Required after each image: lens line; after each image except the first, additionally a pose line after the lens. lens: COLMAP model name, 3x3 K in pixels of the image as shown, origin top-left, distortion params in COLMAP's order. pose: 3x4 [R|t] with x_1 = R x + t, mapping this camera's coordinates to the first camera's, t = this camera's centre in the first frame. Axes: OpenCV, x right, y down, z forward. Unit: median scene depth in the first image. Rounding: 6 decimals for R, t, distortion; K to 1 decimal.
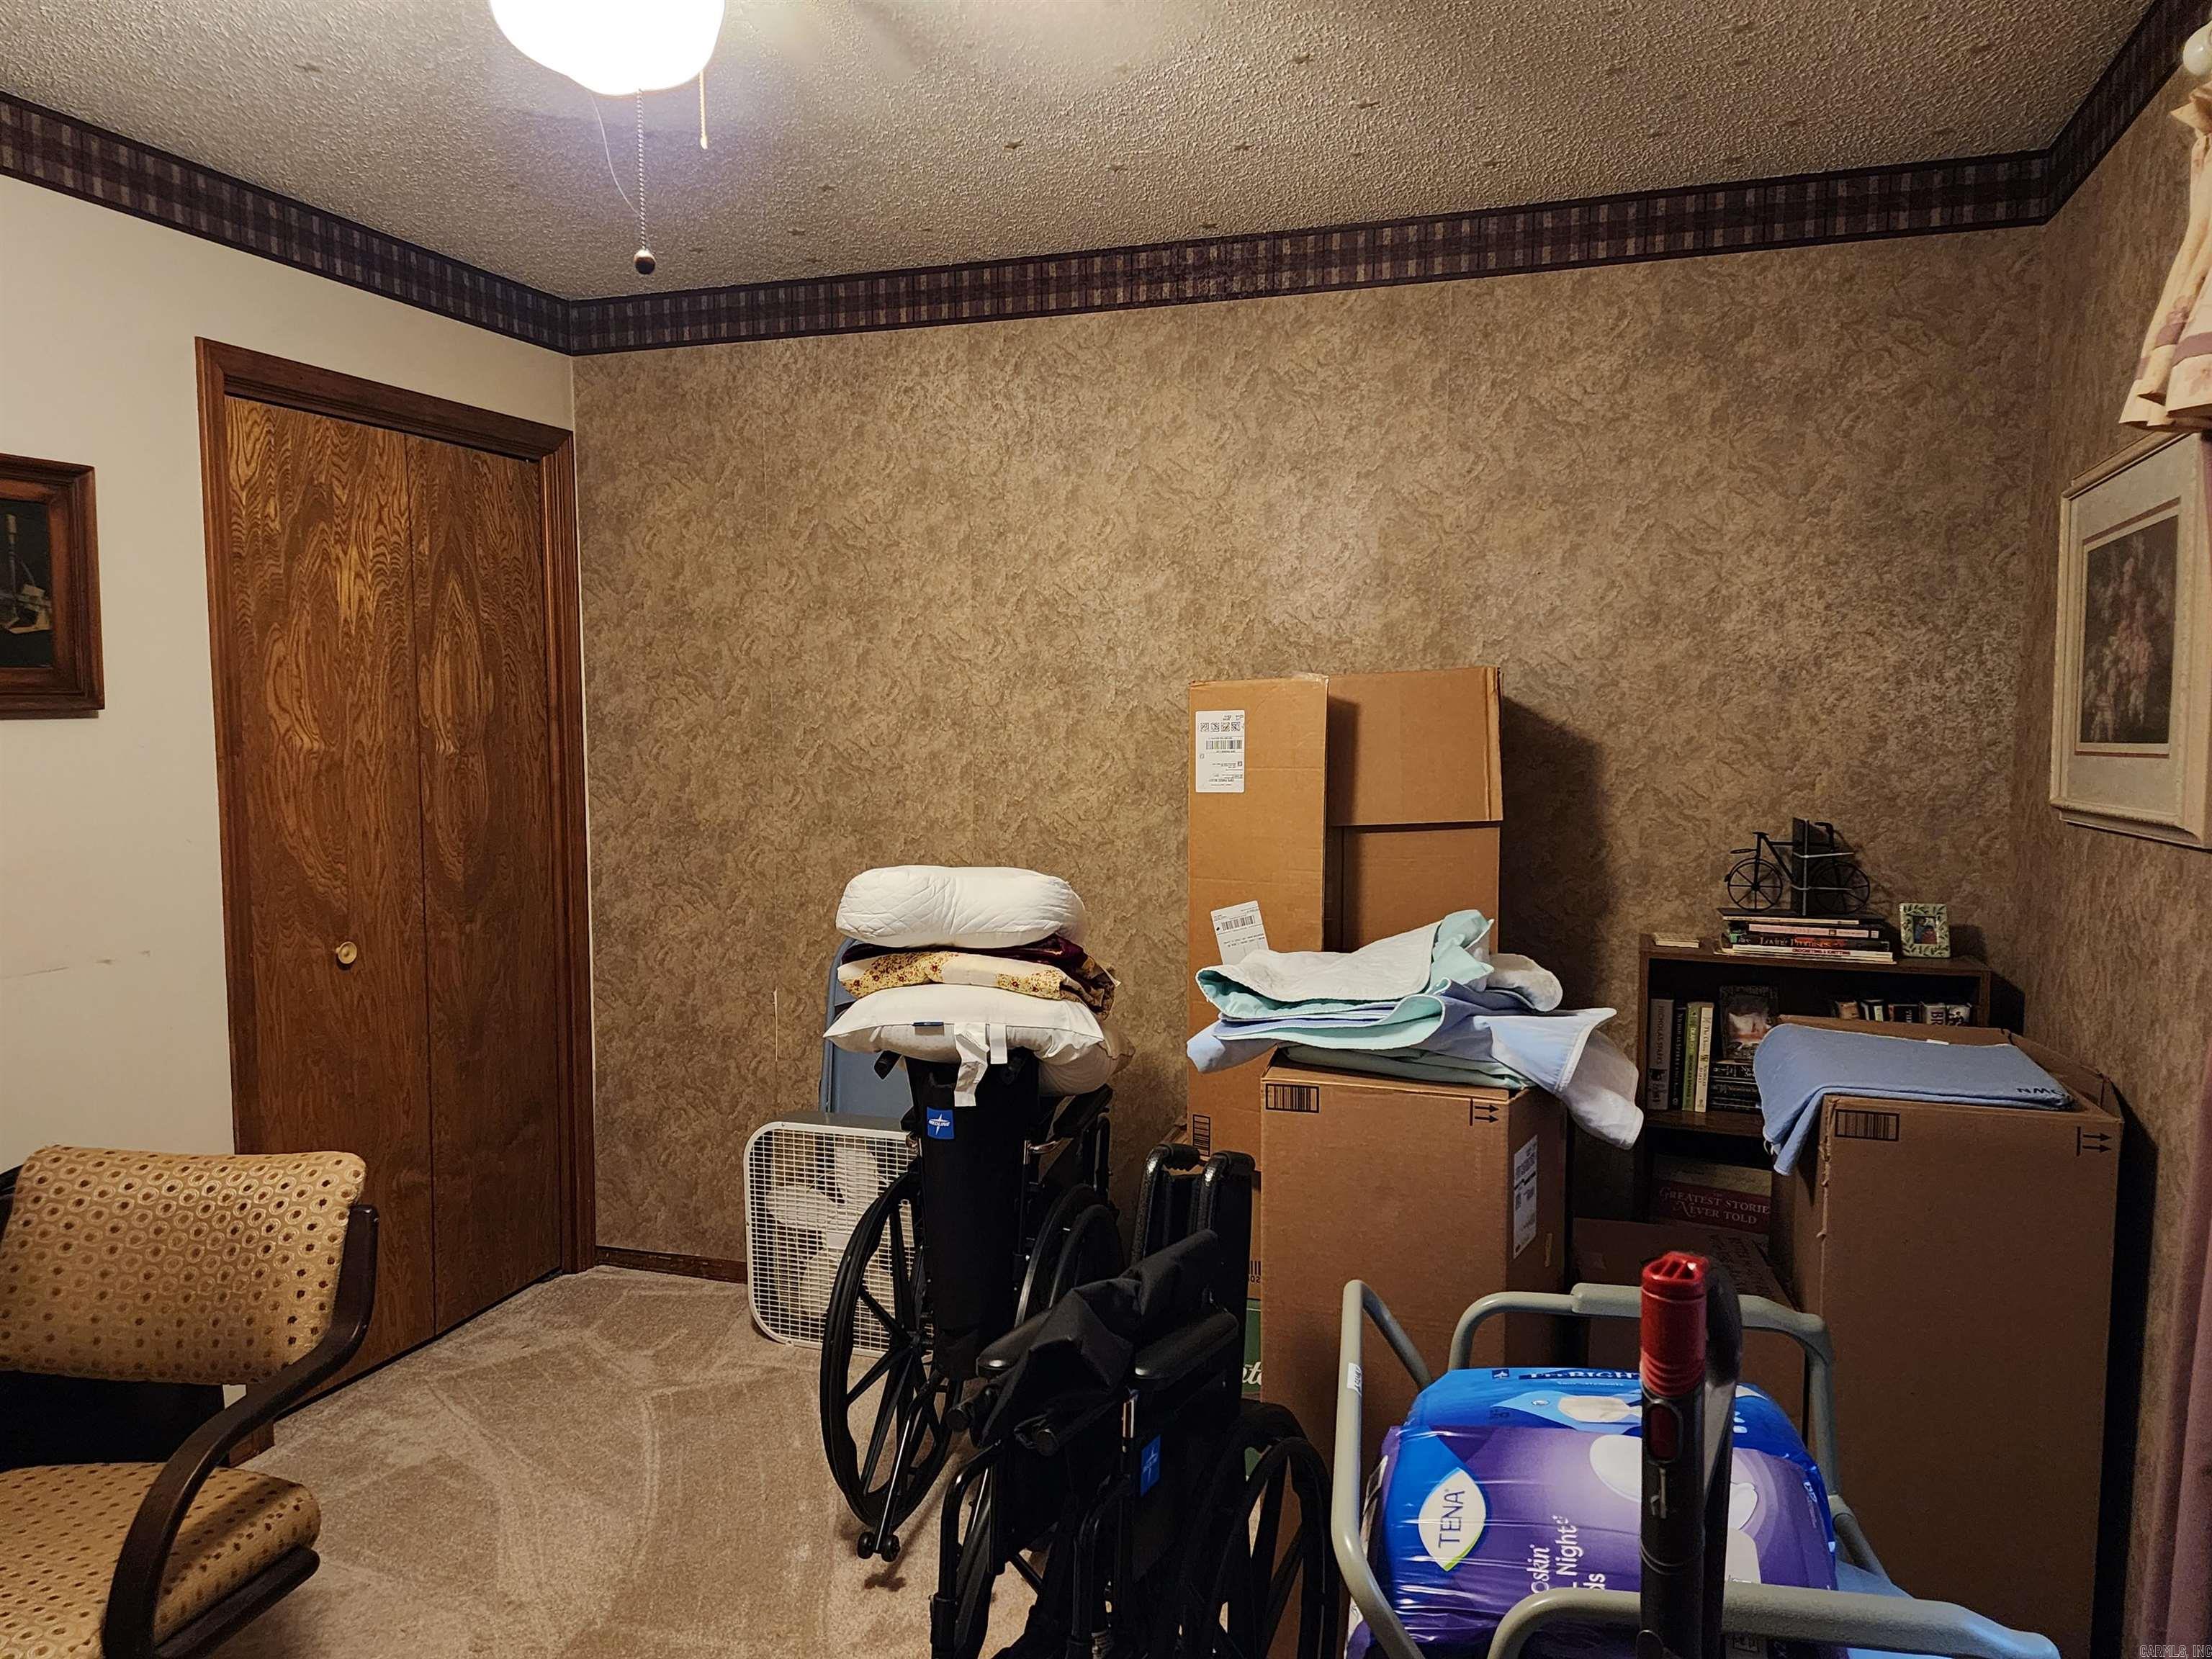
lens RADIAL K [[1466.1, 0, 1177.2], [0, 1466.1, 840.9], [0, 0, 1]] dist [0.054099, -0.005080]
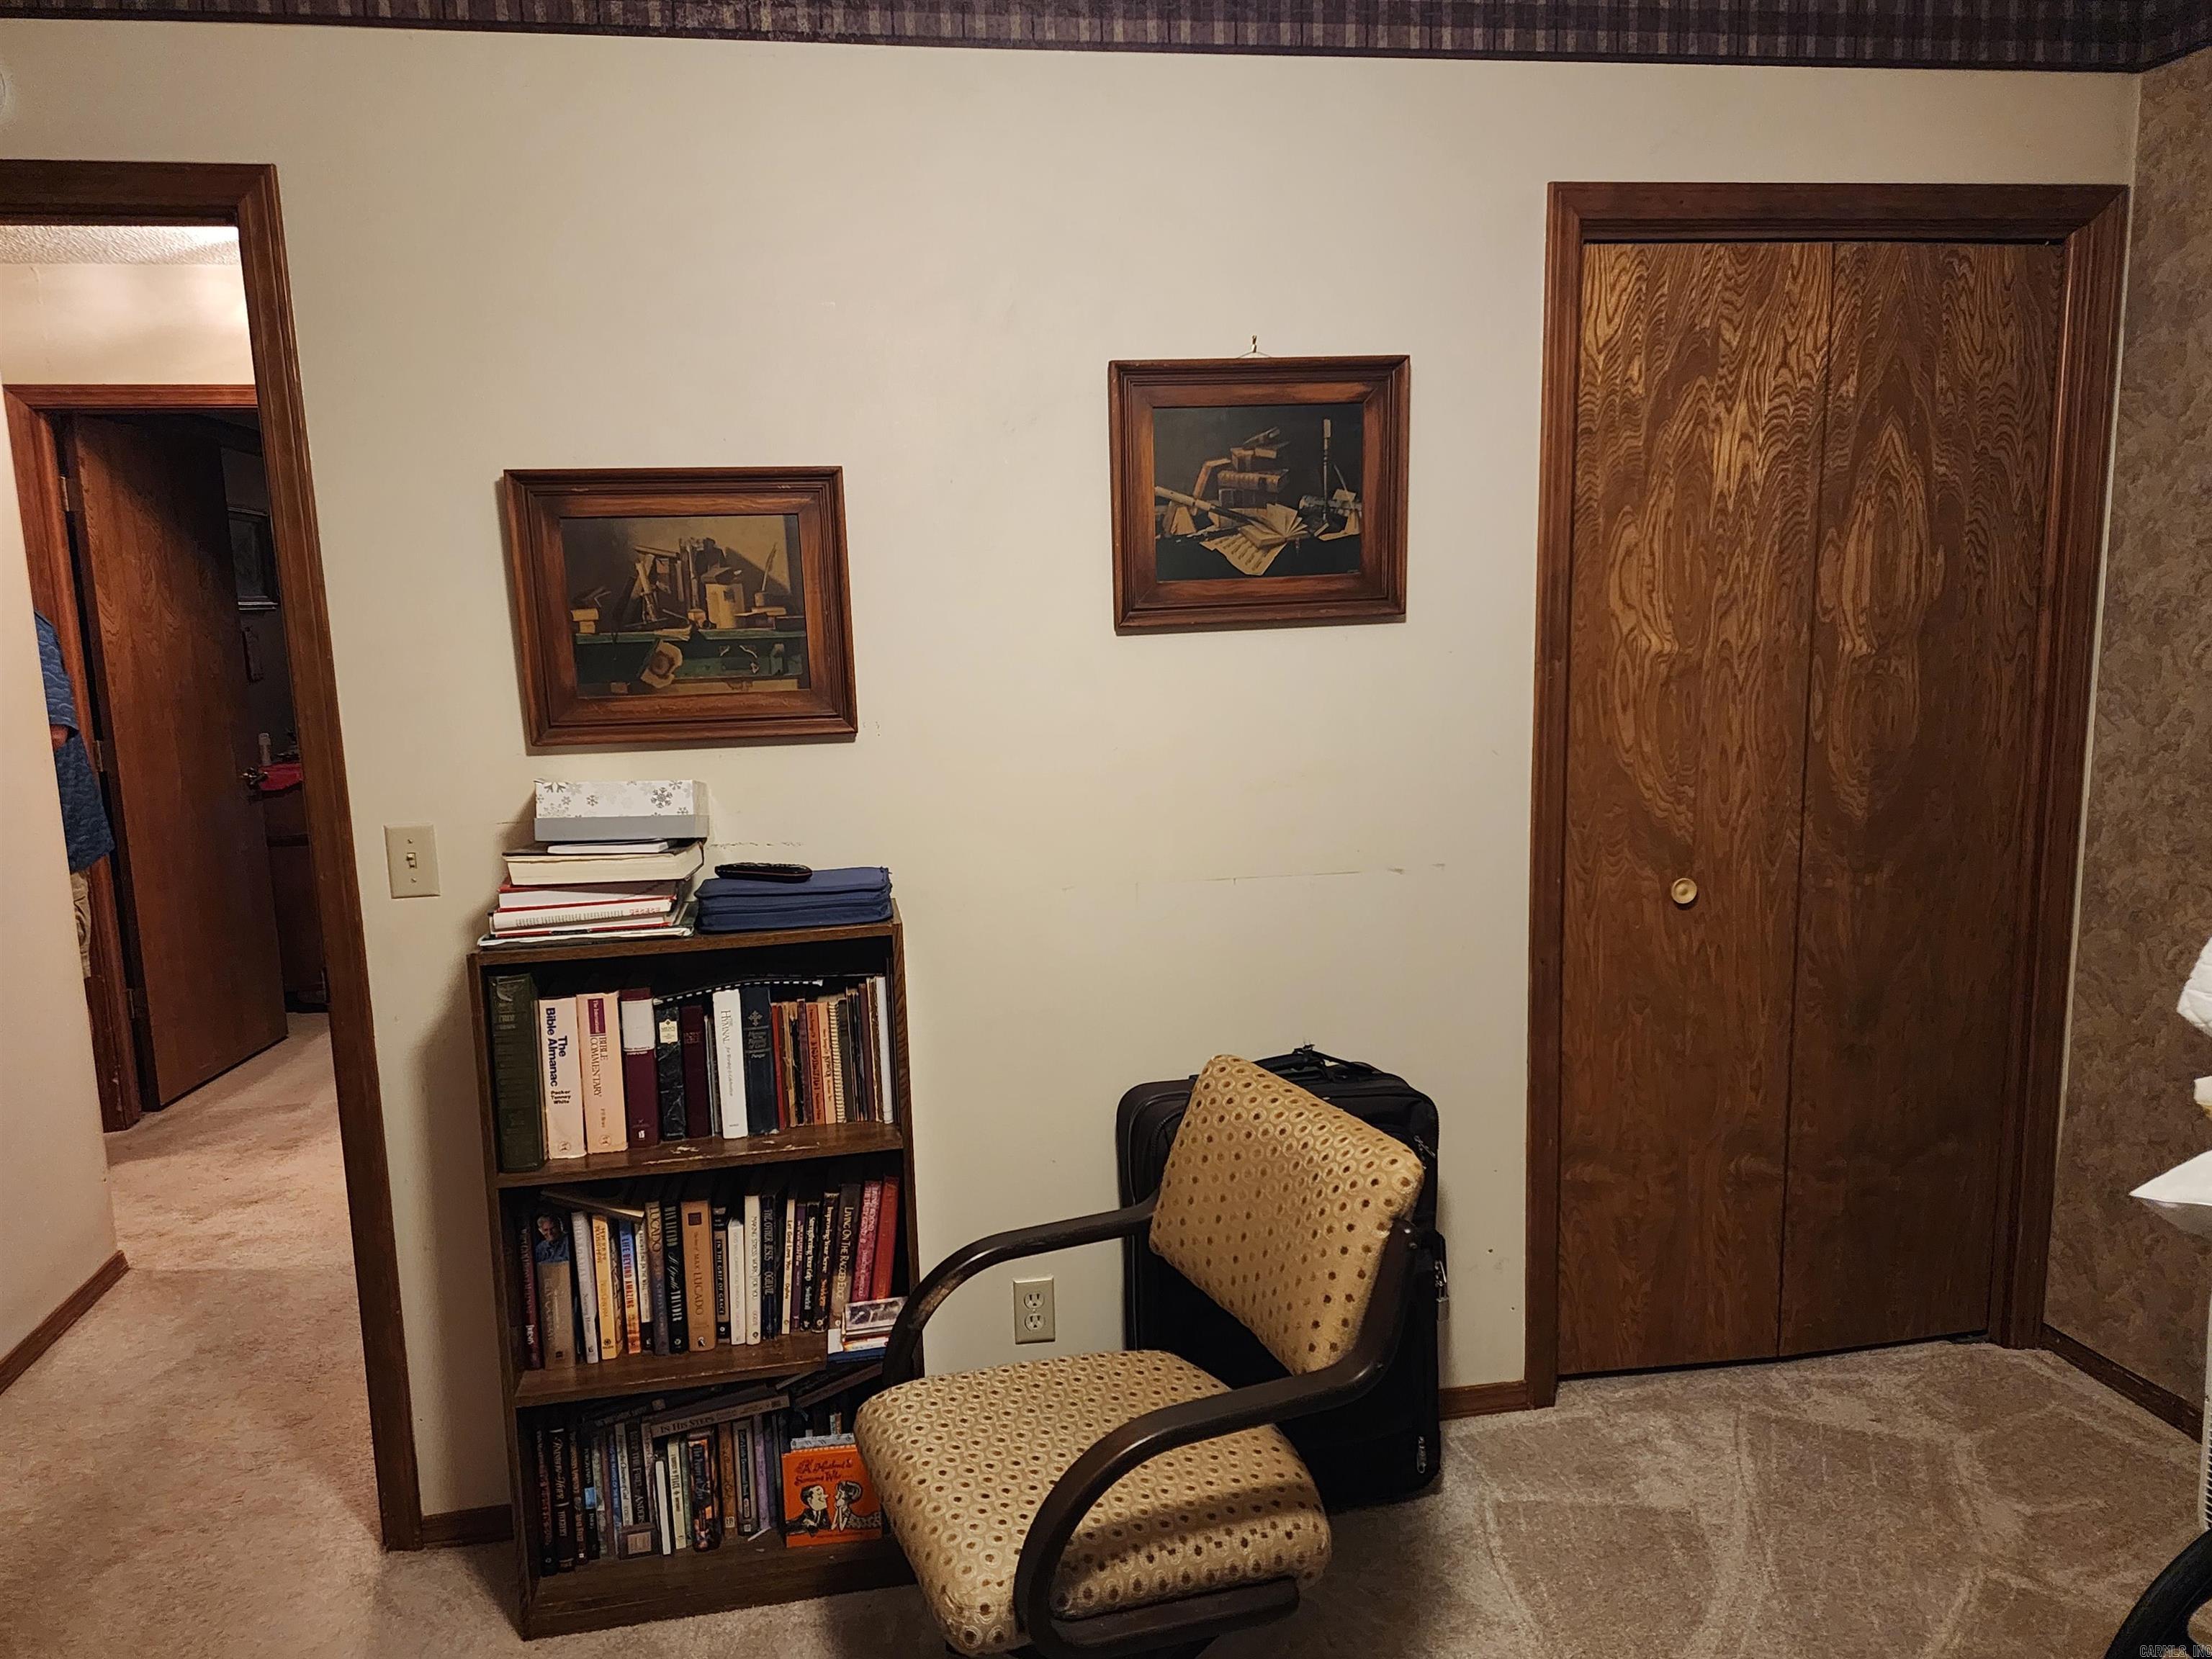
lens RADIAL K [[1539.0, 0, 1108.6], [0, 1539.0, 832.5], [0, 0, 1]] dist [0.072253, -0.069756]
pose [[0.450507, 0.127105, -0.883679, 0.074345], [-0.059522, 0.991887, 0.112325, -0.037573], [0.890787, 0.001995, 0.454418, 0.297545]]
